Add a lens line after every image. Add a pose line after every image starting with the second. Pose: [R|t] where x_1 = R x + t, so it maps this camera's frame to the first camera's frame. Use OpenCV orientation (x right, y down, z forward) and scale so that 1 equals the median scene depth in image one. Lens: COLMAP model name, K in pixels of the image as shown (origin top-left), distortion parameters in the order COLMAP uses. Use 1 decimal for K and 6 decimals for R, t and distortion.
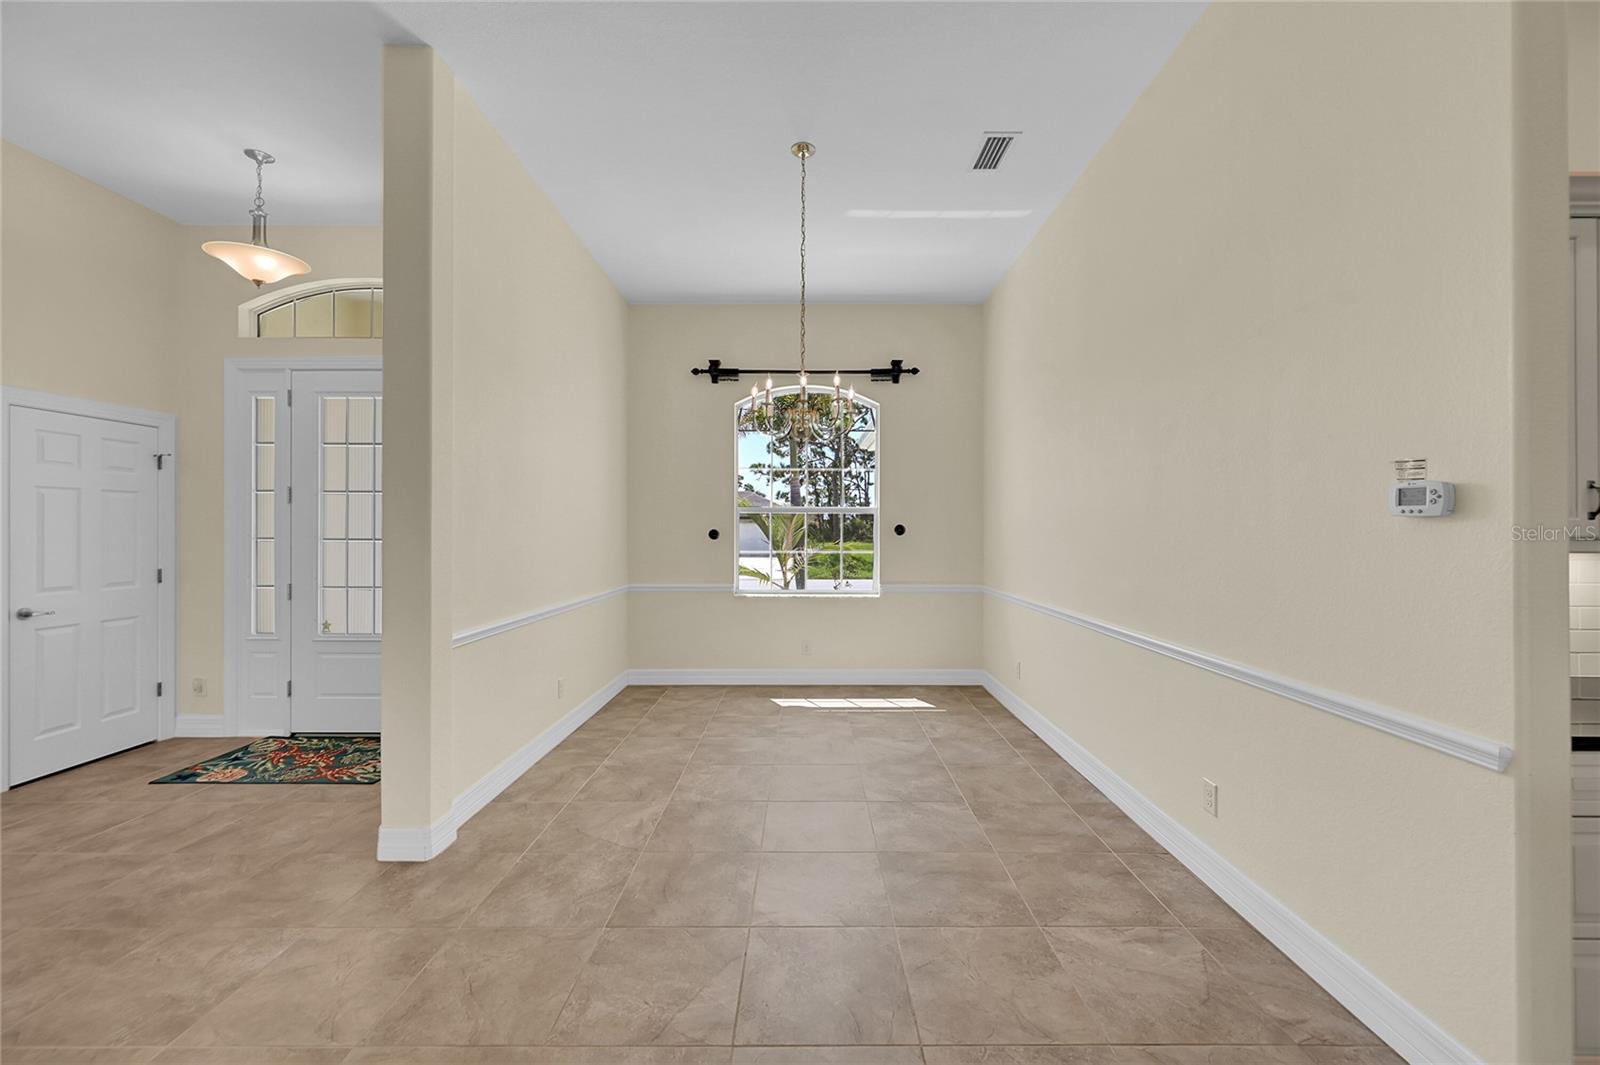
lens RADIAL K [[627.8, 0, 802.3], [0, 627.8, 528.3], [0, 0, 1]] dist [-0.001391, -0.000295]
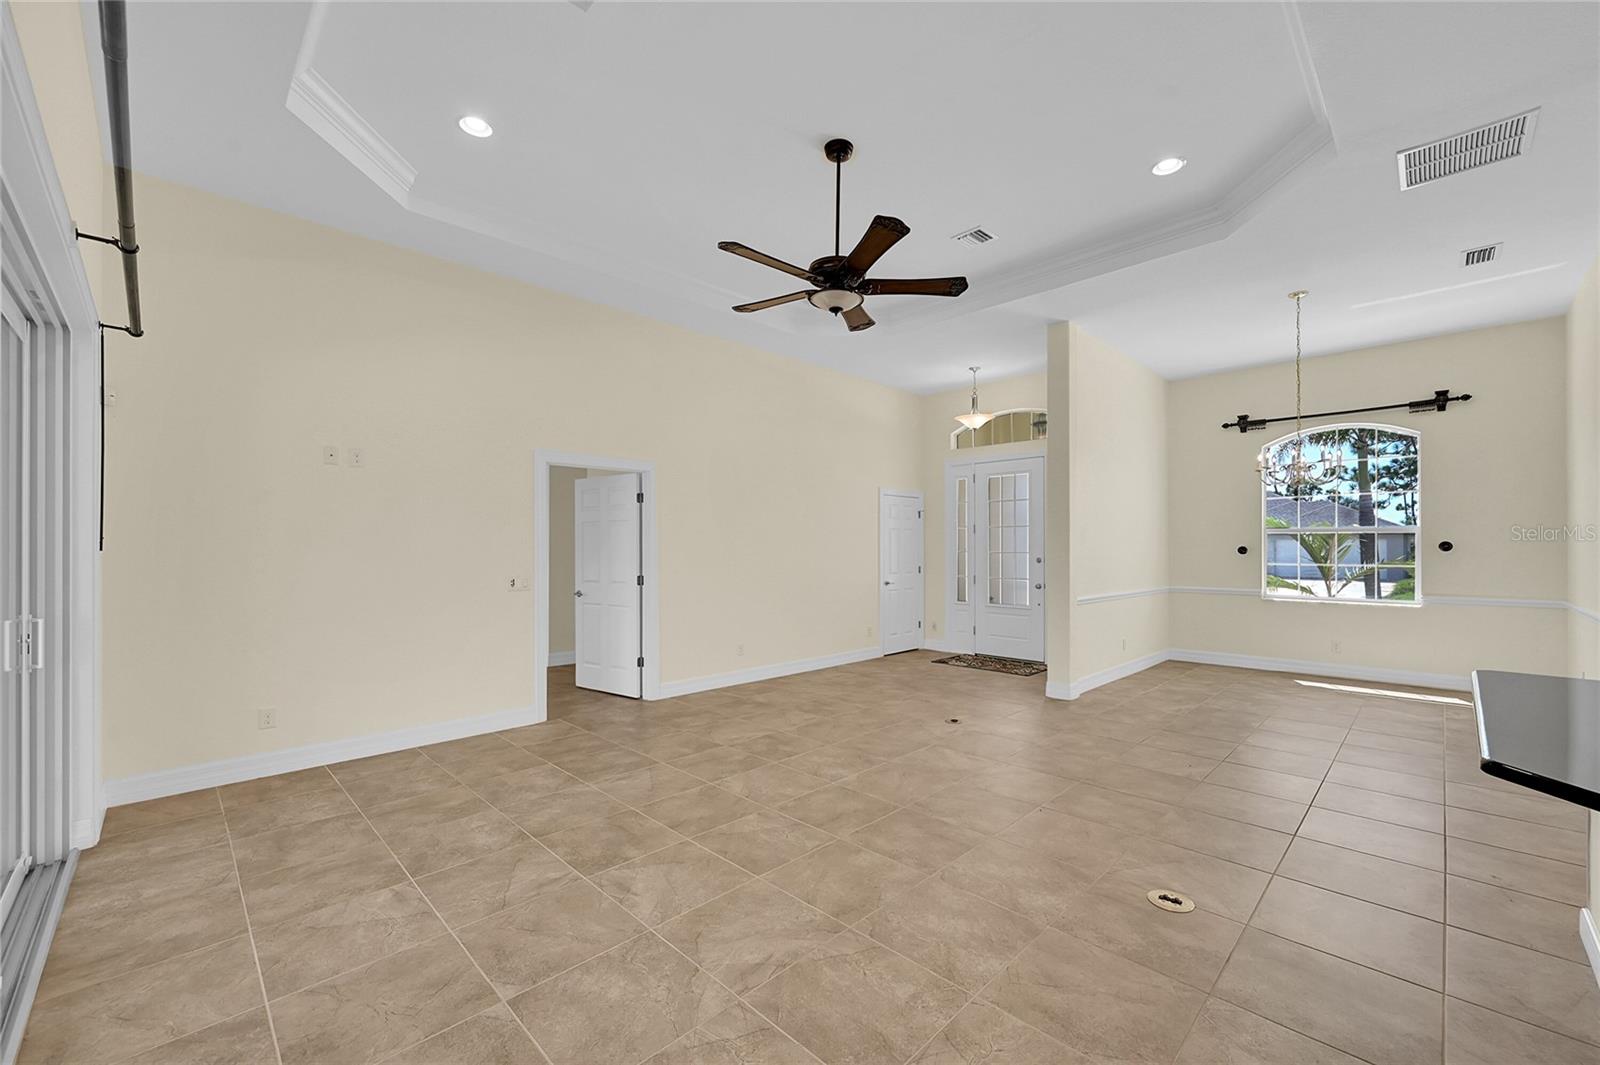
lens RADIAL K [[637.3, 0, 810.1], [0, 637.3, 547.5], [0, 0, 1]] dist [-0.001375, -0.000203]
pose [[0.712455, -0.001879, -0.701715, 0.236713], [0.002512, 0.999997, -0.000127, 0.002713], [0.701713, -0.001672, 0.712458, -0.911852]]
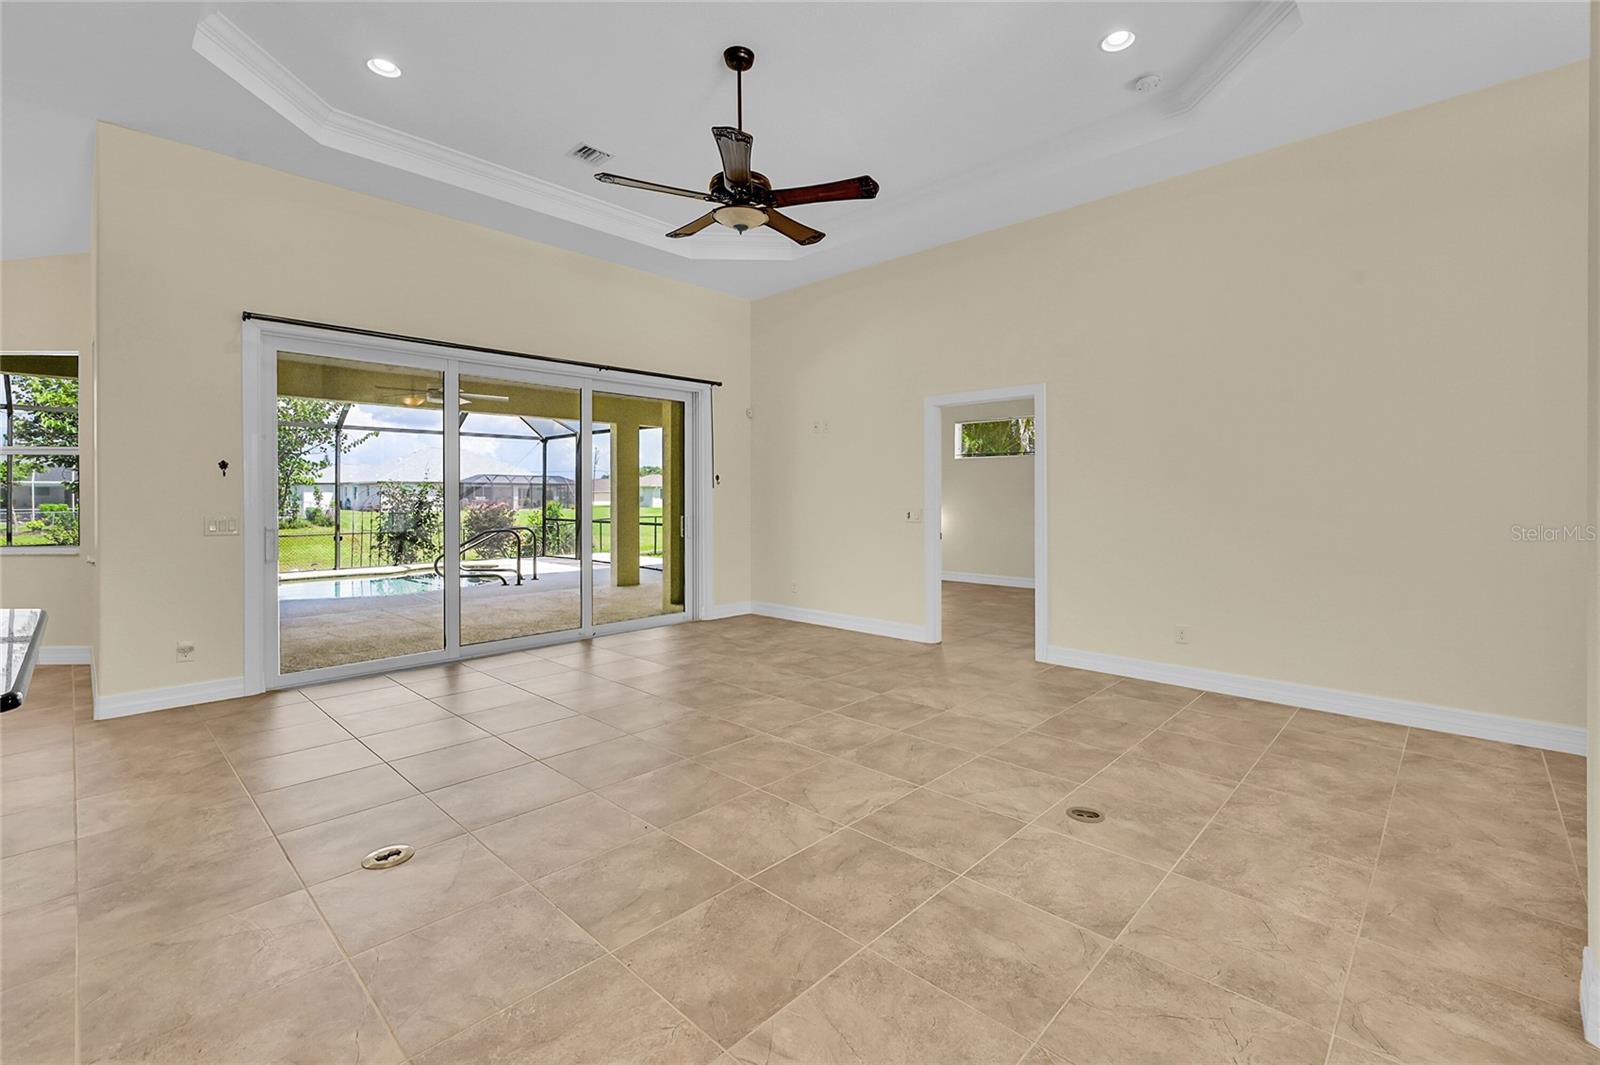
lens RADIAL K [[700.5, 0, 820.6], [0, 700.5, 503.9], [0, 0, 1]] dist [0.001820, 0.000272]
pose [[-0.678274, 0.010116, -0.734739, 0.247543], [0.002850, 0.999934, 0.011137, 0.032443], [0.734803, 0.005460, -0.678258, 0.711522]]
